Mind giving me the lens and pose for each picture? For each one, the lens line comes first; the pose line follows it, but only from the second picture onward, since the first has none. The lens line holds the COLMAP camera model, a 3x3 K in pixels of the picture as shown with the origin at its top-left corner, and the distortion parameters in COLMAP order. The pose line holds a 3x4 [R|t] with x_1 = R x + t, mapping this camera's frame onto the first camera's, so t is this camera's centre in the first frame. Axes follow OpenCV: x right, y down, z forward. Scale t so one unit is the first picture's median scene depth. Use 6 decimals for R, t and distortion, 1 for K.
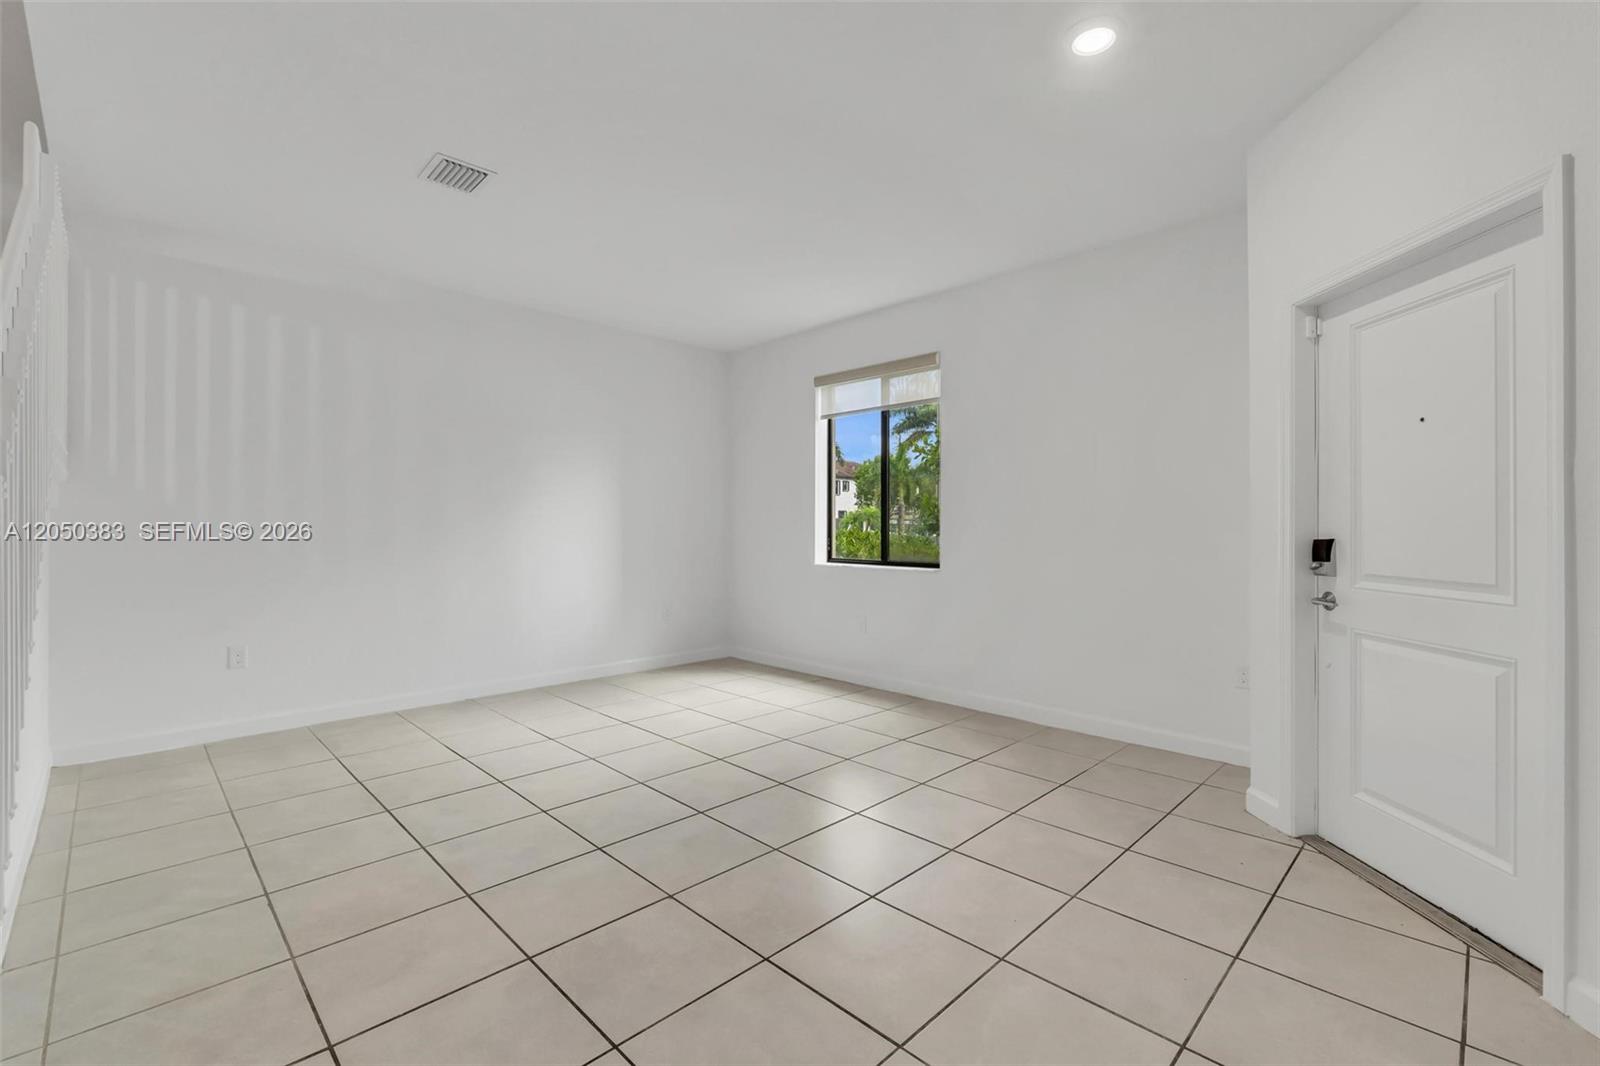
lens RADIAL K [[681.6, 0, 783.3], [0, 681.6, 559.8], [0, 0, 1]] dist [-0.008696, 0.001342]
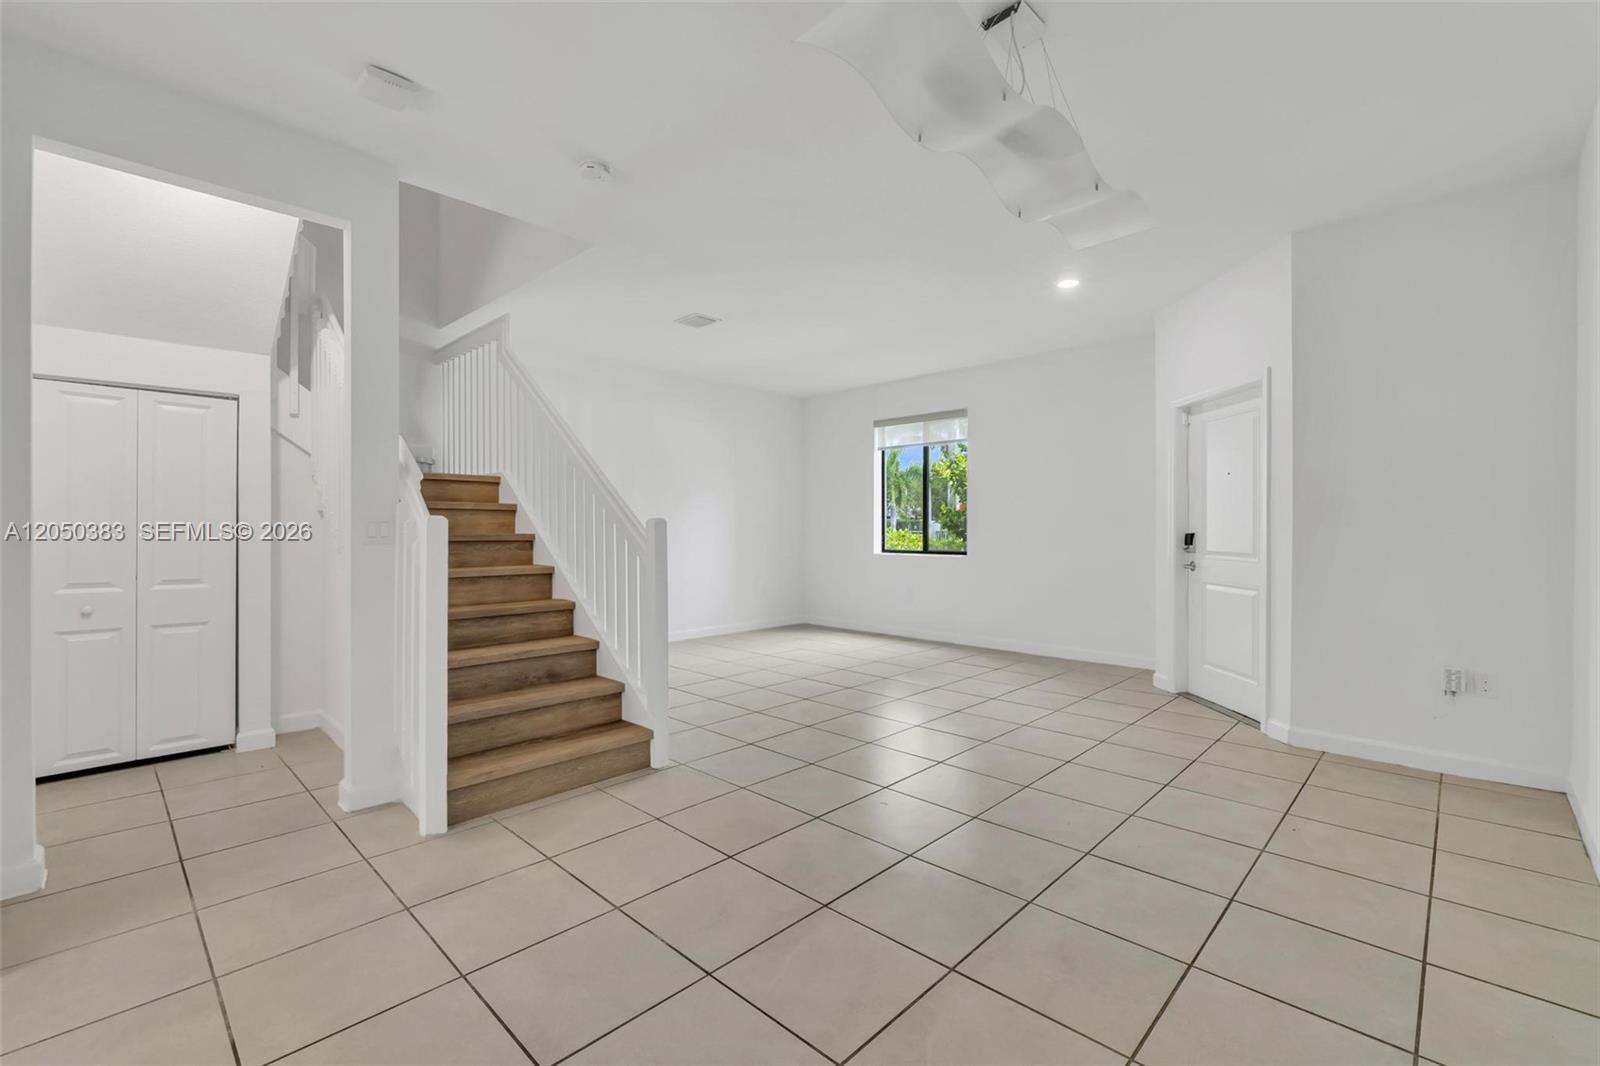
lens RADIAL K [[681.6, 0, 773.6], [0, 681.6, 567.1], [0, 0, 1]] dist [-0.008696, 0.001342]
pose [[0.999979, -0.001827, 0.006188, -0.207570], [0.001772, 0.999959, 0.008900, 0.025188], [-0.006204, -0.008889, 0.999941, -0.494714]]
